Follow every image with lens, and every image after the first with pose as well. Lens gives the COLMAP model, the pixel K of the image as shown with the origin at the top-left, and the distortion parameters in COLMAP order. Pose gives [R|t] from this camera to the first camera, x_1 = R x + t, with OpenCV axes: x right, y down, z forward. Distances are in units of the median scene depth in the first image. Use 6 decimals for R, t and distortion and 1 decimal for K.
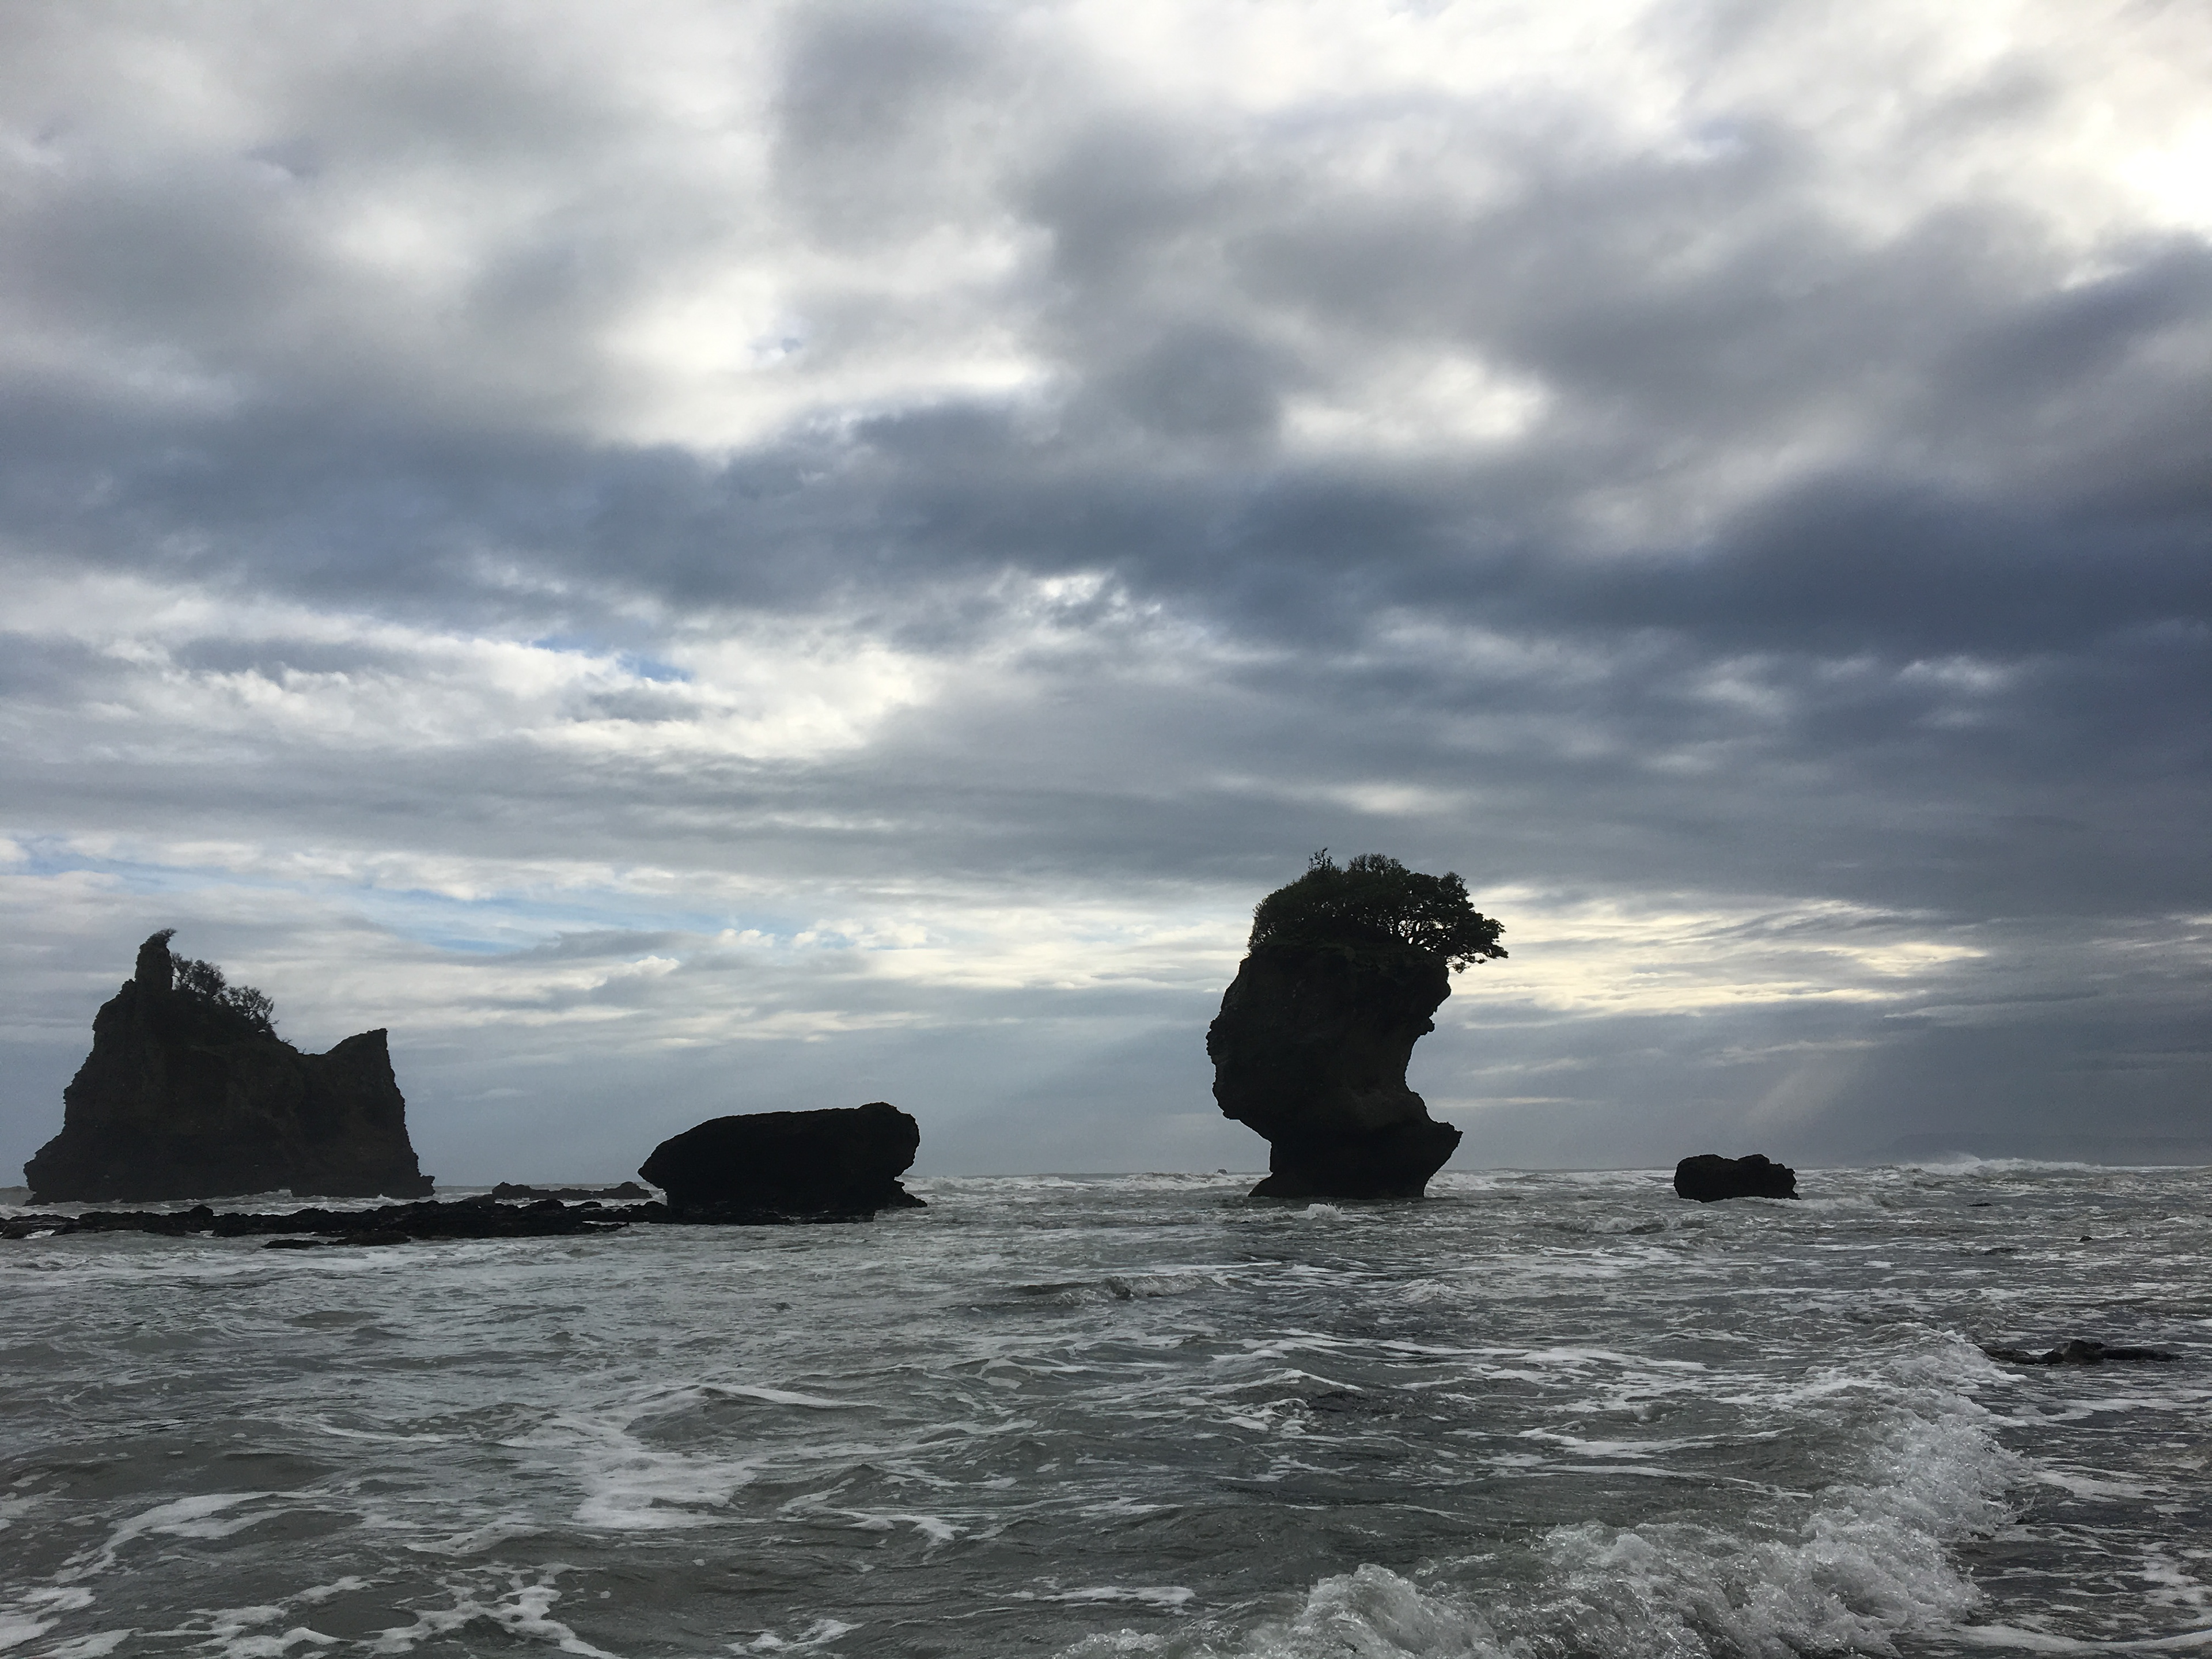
lens RADIAL K [[1861.8, 0, 1099.4], [0, 1861.8, 820.9], [0, 0, 1]] dist [0.048891, -0.041767]
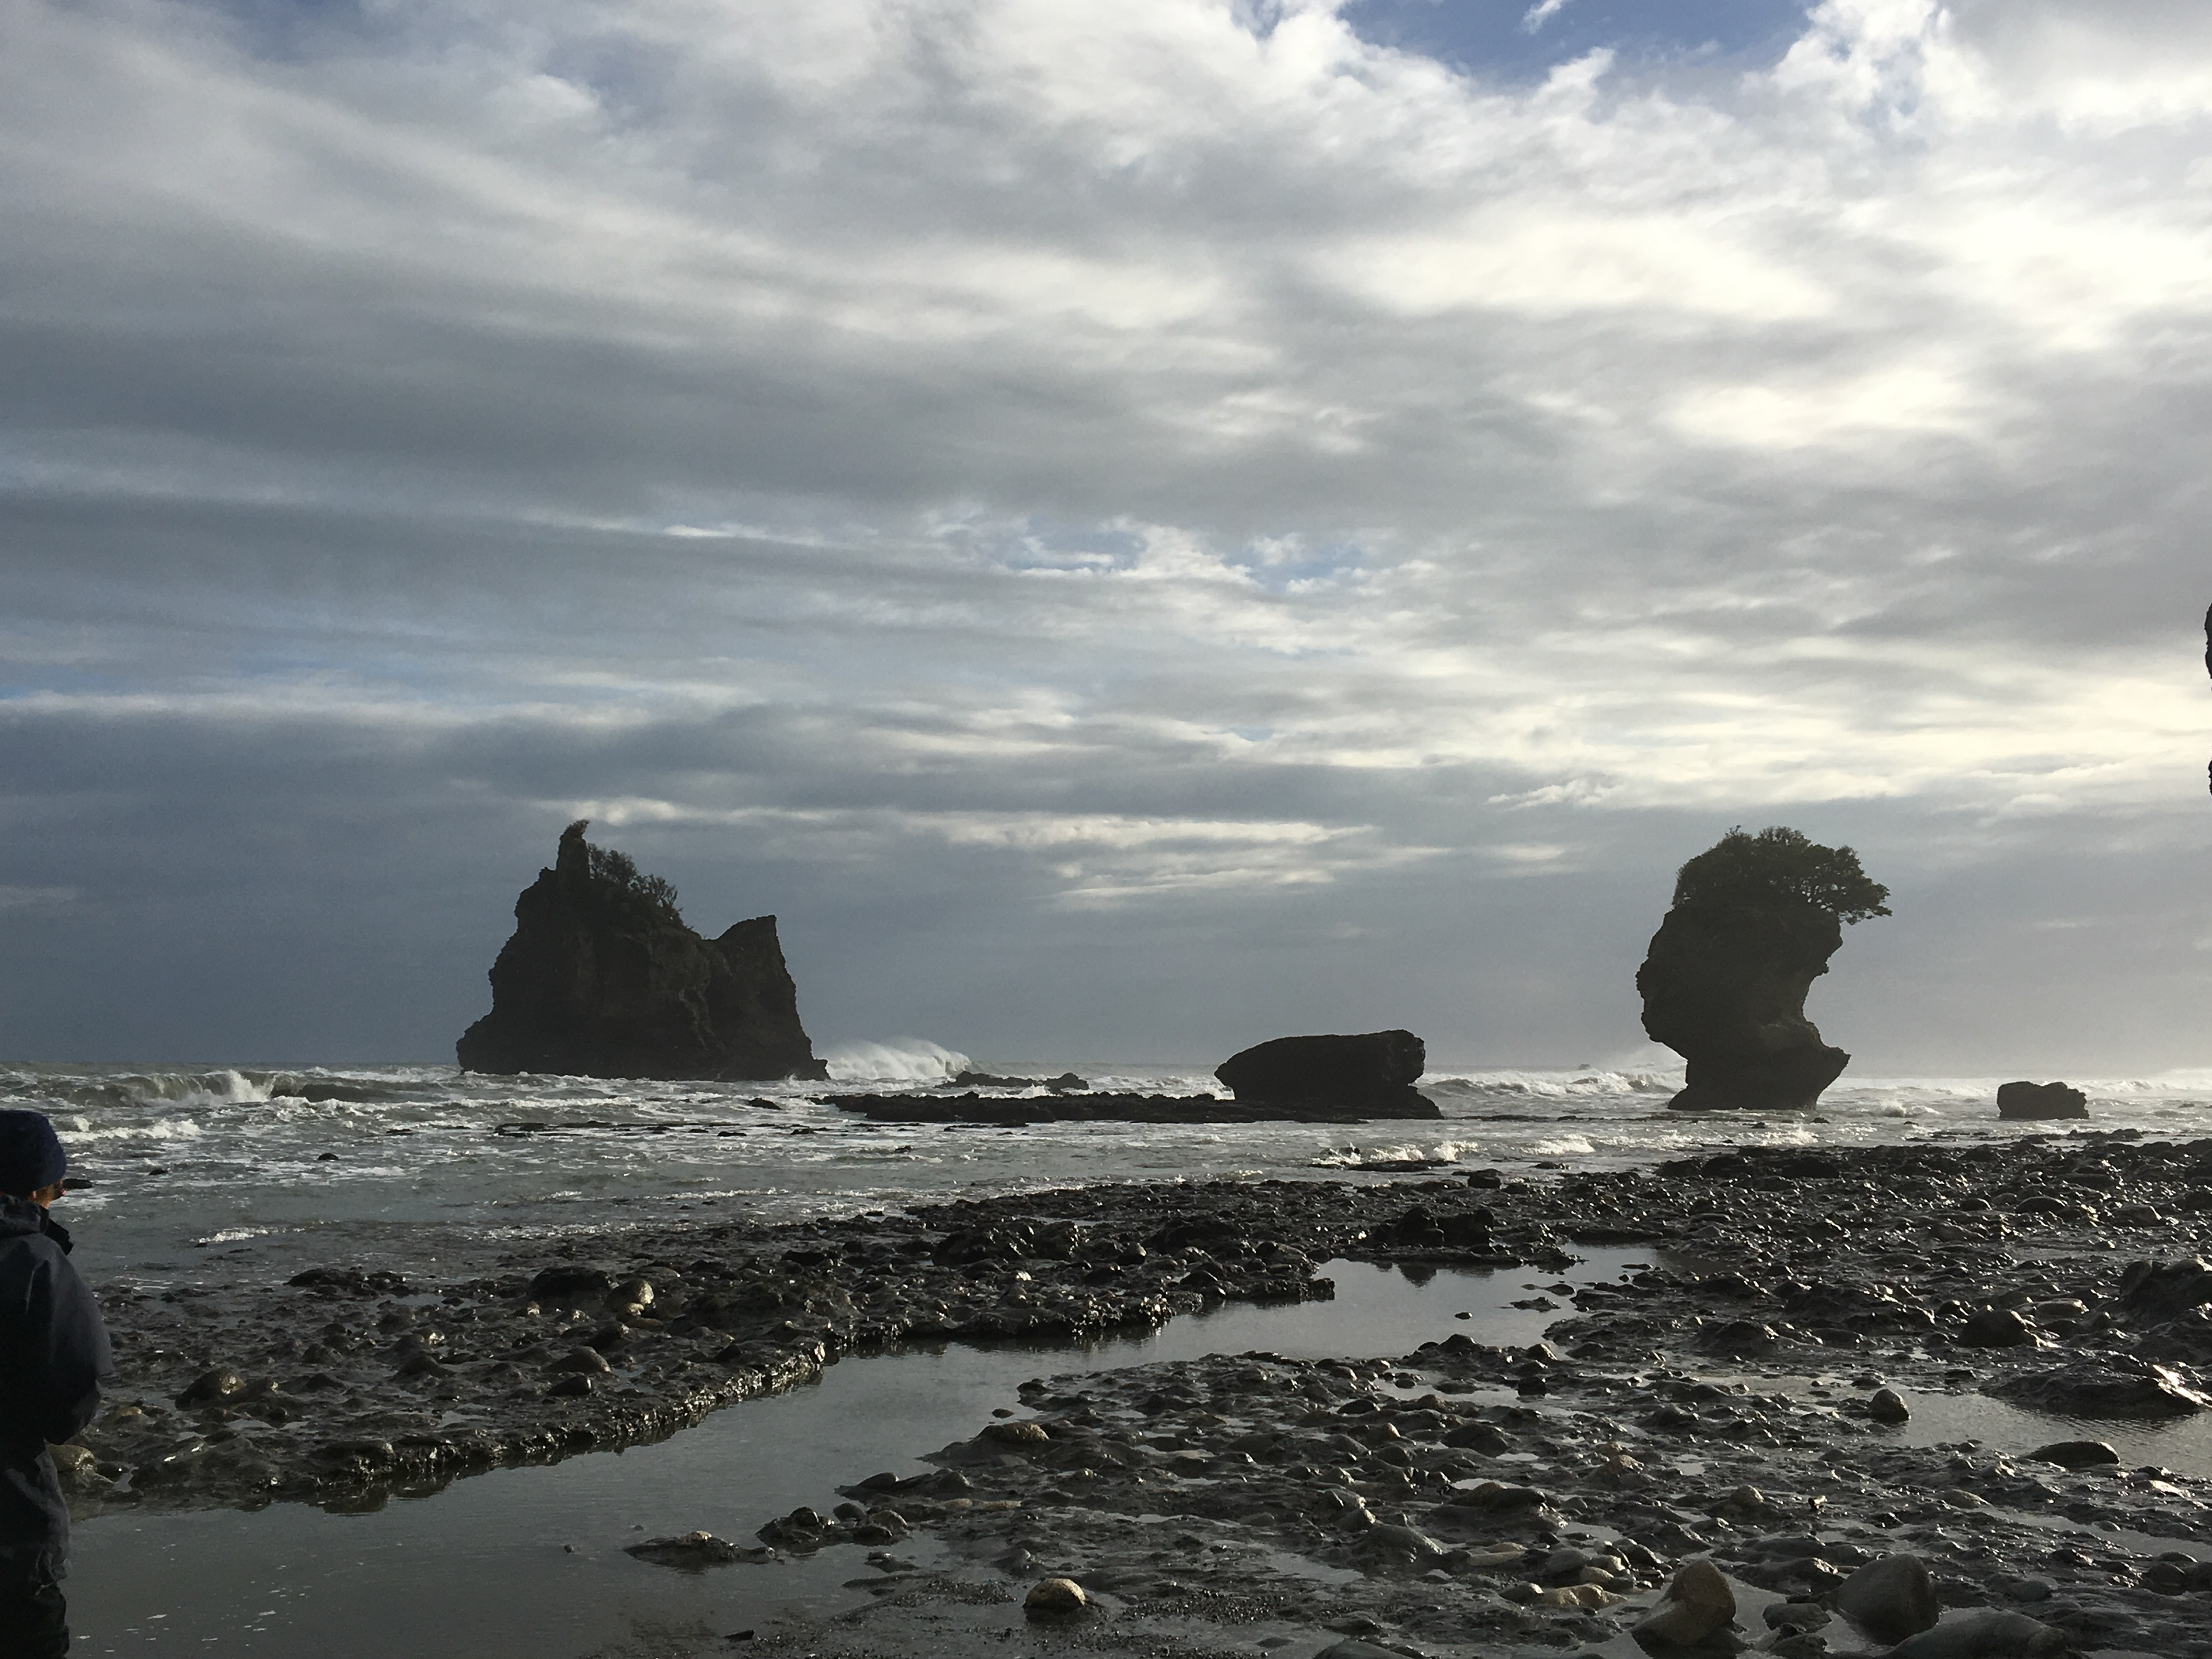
lens RADIAL K [[2388.1, 0, 1103.5], [0, 2388.1, 836.9], [0, 0, 1]] dist [0.057216, 0.000000]
pose [[0.990938, 0.009179, -0.134007, -0.079262], [0.003224, 0.995749, 0.092048, -0.120627], [0.134282, -0.091646, 0.986696, -0.595890]]
